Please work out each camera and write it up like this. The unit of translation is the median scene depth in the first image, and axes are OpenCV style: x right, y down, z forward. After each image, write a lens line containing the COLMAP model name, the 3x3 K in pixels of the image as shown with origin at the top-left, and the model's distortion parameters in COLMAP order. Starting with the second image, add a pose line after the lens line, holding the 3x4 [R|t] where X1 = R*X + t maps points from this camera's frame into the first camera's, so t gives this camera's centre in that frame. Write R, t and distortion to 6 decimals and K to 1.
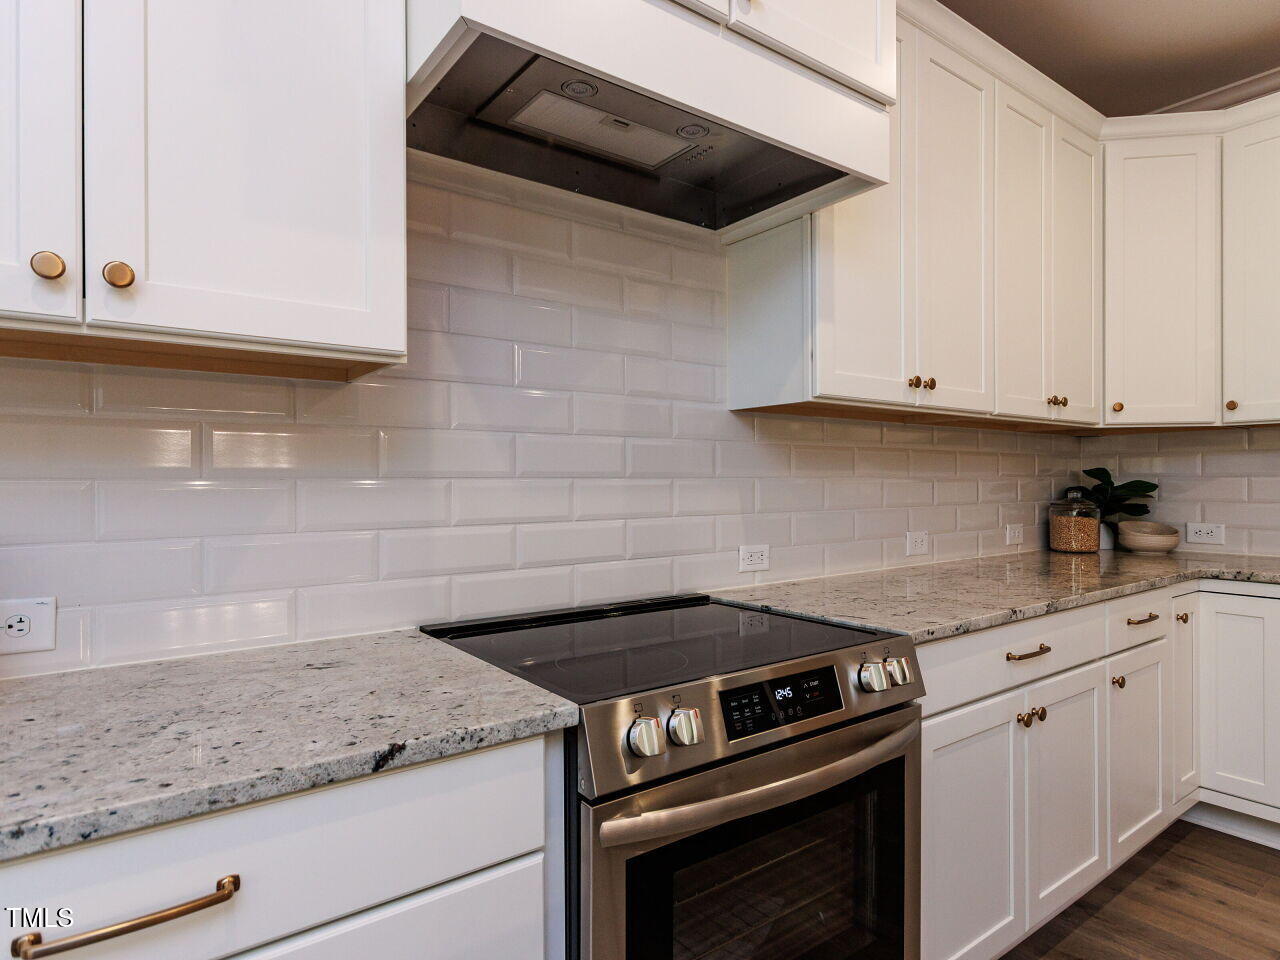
lens RADIAL K [[736.6, 0, 643.6], [0, 736.6, 482.9], [0, 0, 1]] dist [0.002735, 0.000261]
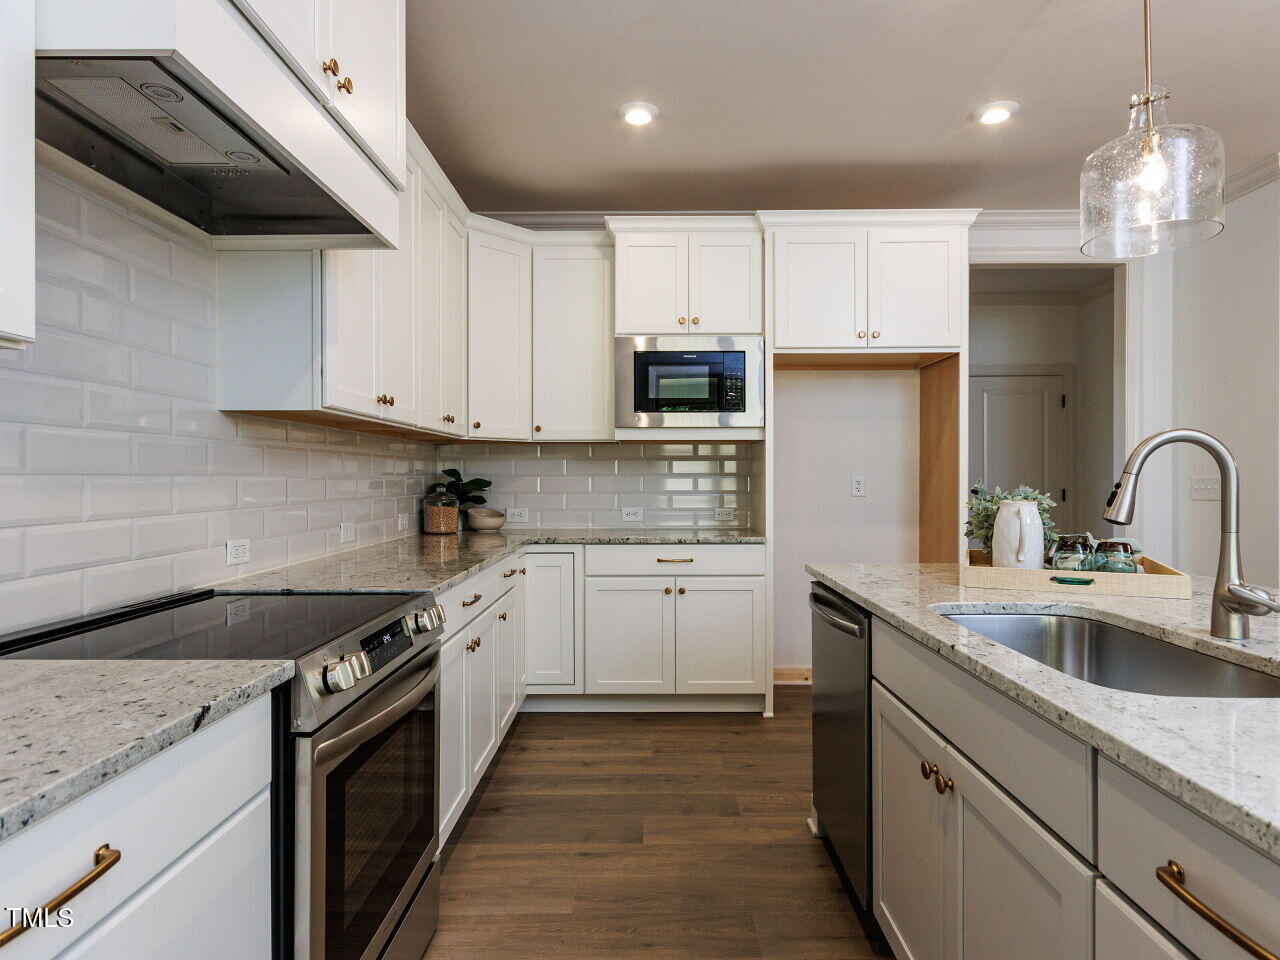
lens RADIAL K [[736.6, 0, 643.6], [0, 736.6, 482.9], [0, 0, 1]] dist [0.002735, 0.000261]
pose [[0.605458, -0.002515, 0.795873, -0.347458], [-0.000302, 0.999994, 0.003390, 0.000104], [-0.795877, -0.002293, 0.605454, -0.102575]]
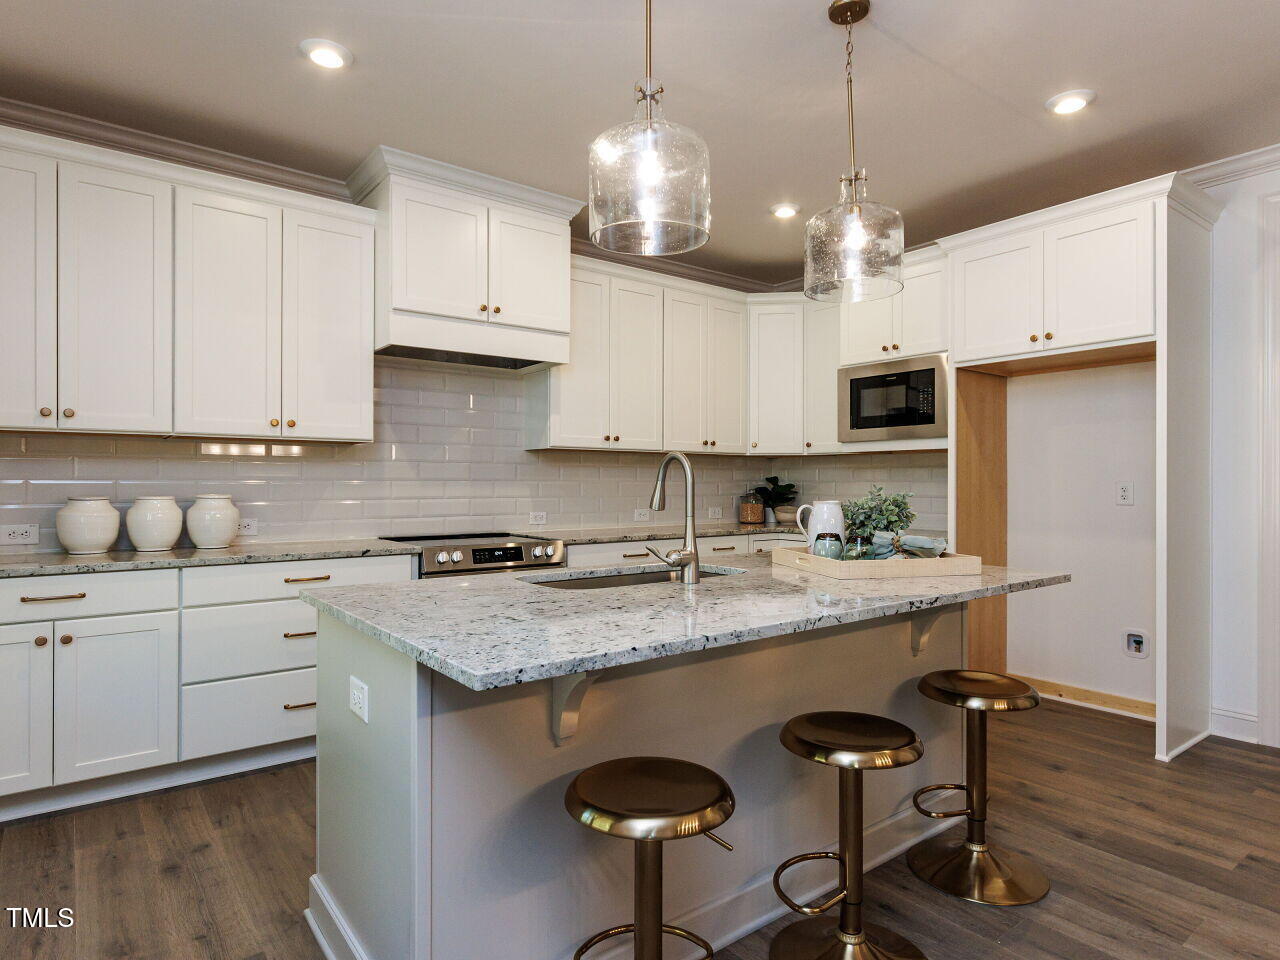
lens RADIAL K [[734.5, 0, 638.4], [0, 734.5, 495.9], [0, 0, 1]] dist [0.001596, 0.000071]
pose [[0.999918, 0.005912, 0.011384, 0.432455], [-0.006086, 0.999863, 0.015371, 0.001577], [-0.011291, -0.015439, 0.999817, -1.193682]]
